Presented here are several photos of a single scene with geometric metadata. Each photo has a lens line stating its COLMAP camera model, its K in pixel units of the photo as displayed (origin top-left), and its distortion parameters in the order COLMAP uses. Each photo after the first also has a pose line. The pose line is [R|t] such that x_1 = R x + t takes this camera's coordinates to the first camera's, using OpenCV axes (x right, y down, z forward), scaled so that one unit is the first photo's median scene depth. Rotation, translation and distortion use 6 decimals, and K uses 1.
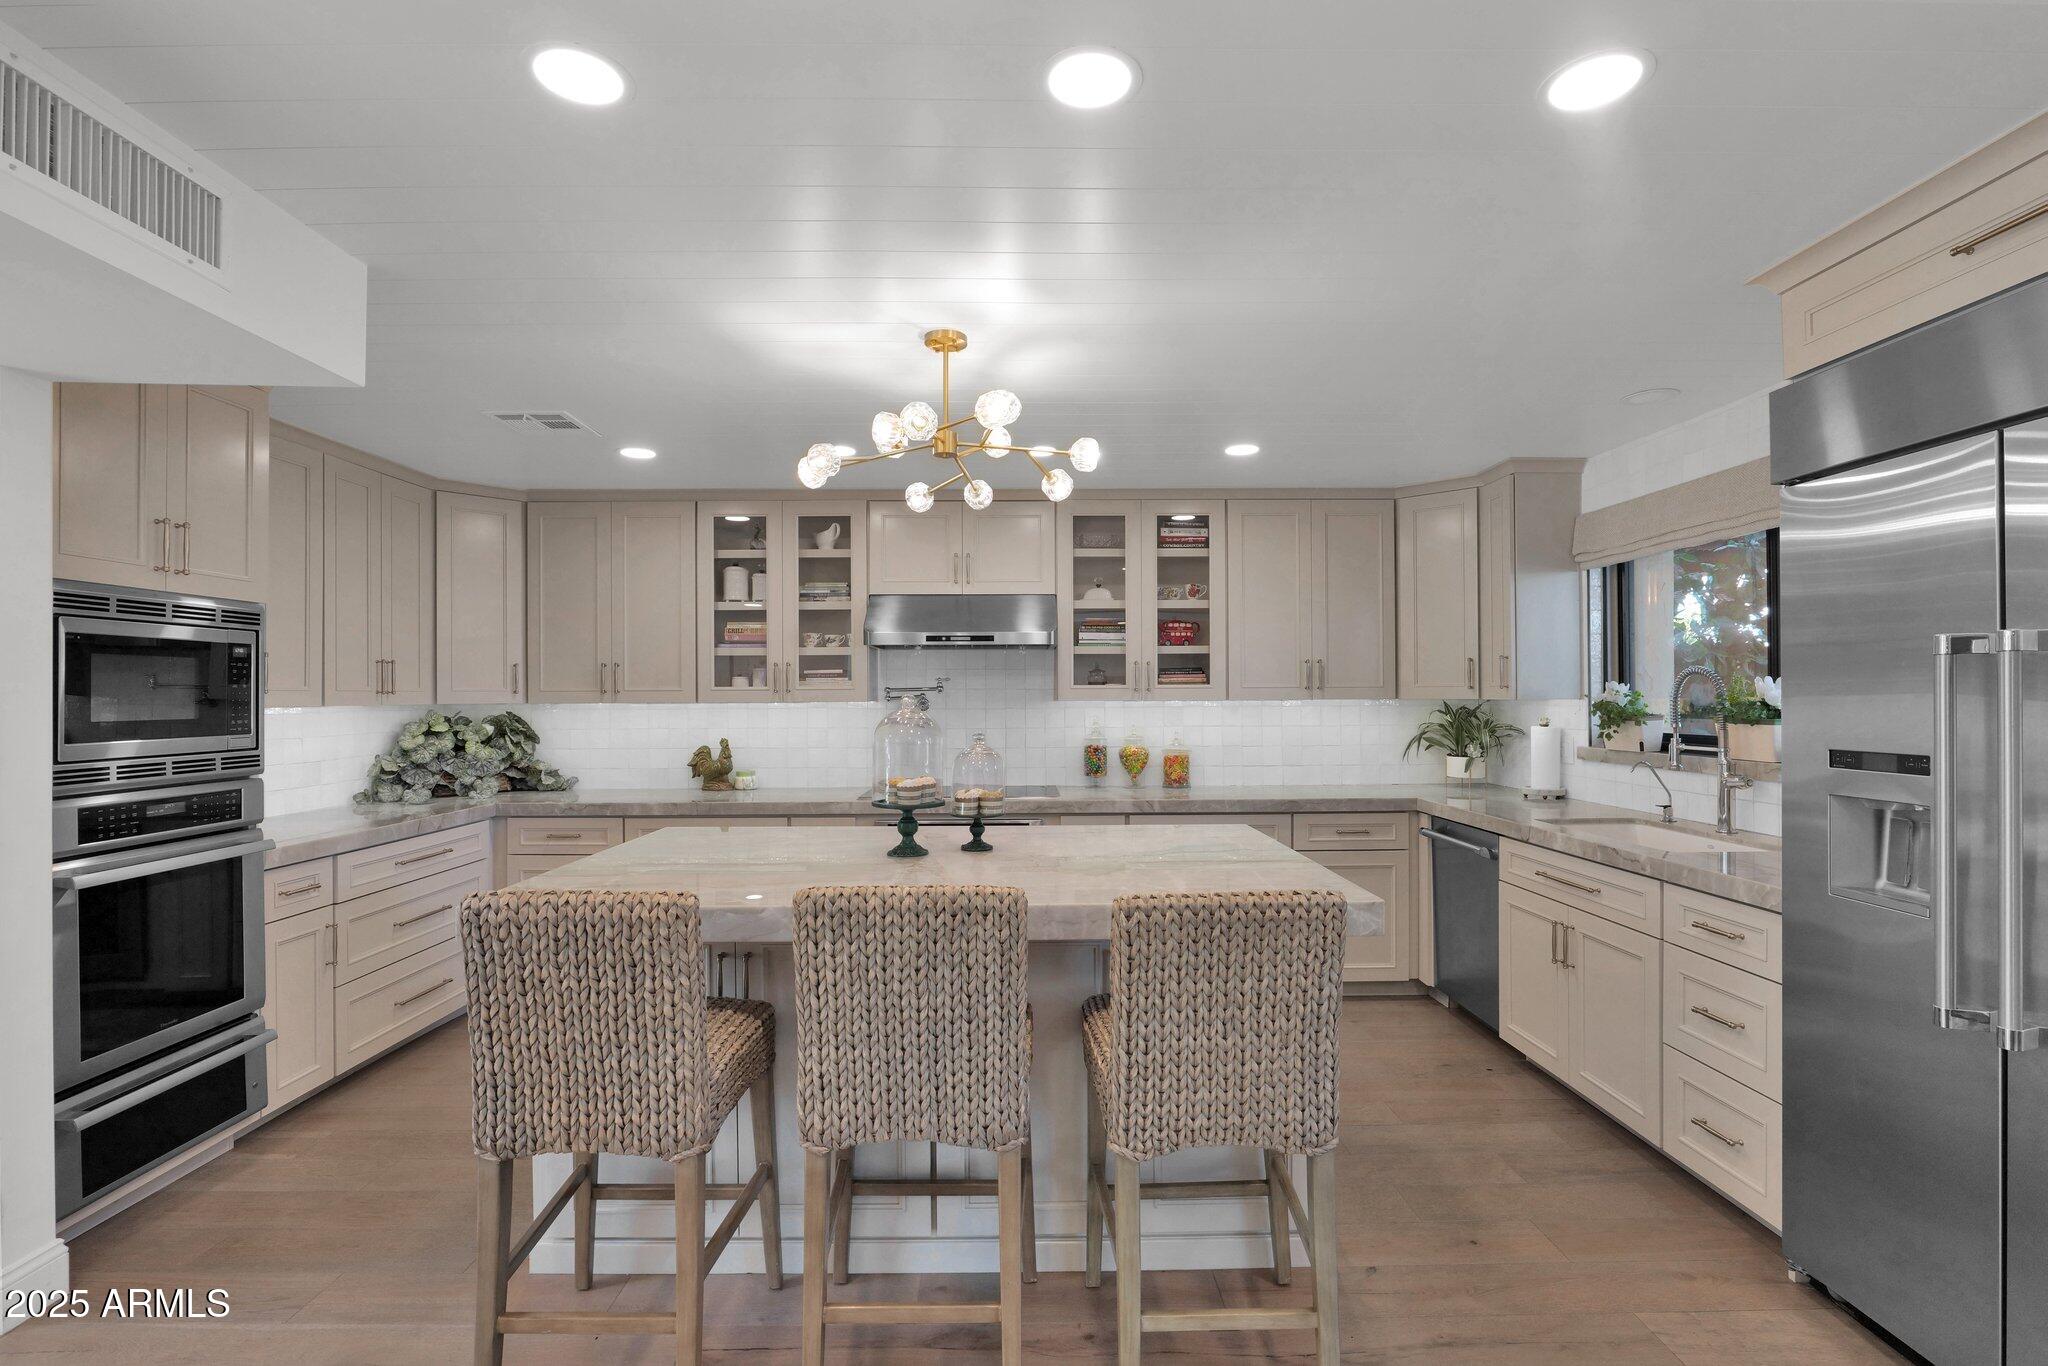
lens RADIAL K [[950.0, 0, 1023.9], [0, 950.0, 684.1], [0, 0, 1]] dist [-0.009342, -0.000127]
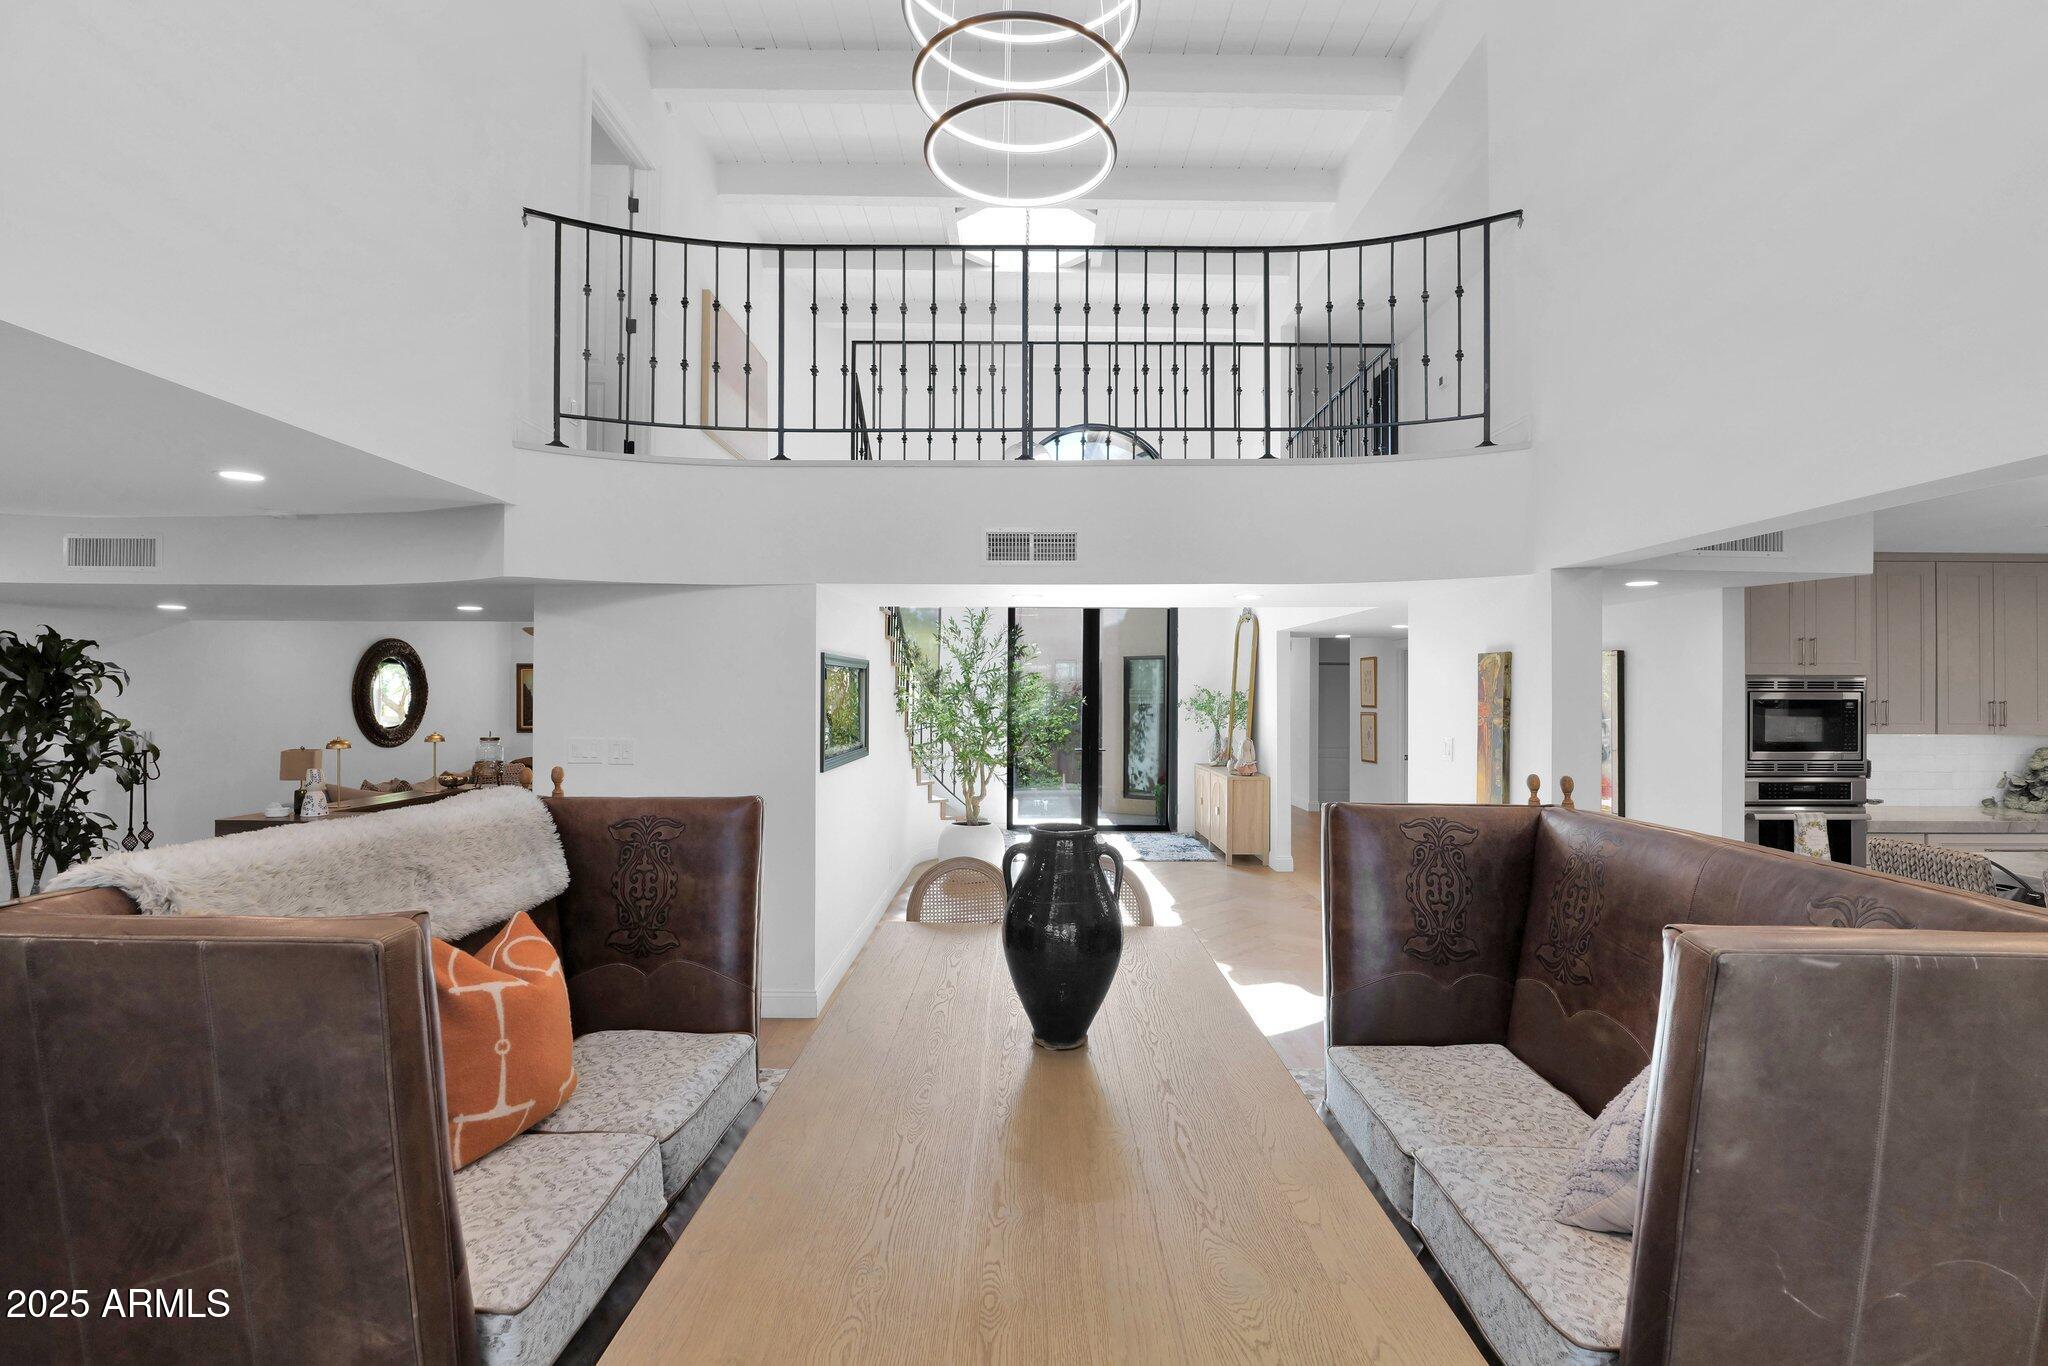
lens RADIAL K [[950.0, 0, 1027.1], [0, 950.0, 678.6], [0, 0, 1]] dist [-0.009342, -0.000127]
pose [[0.002012, -0.003035, -0.999993, 0.909823], [0.005111, 0.999982, -0.003025, -0.084070], [0.999985, -0.005105, 0.002027, -0.527295]]
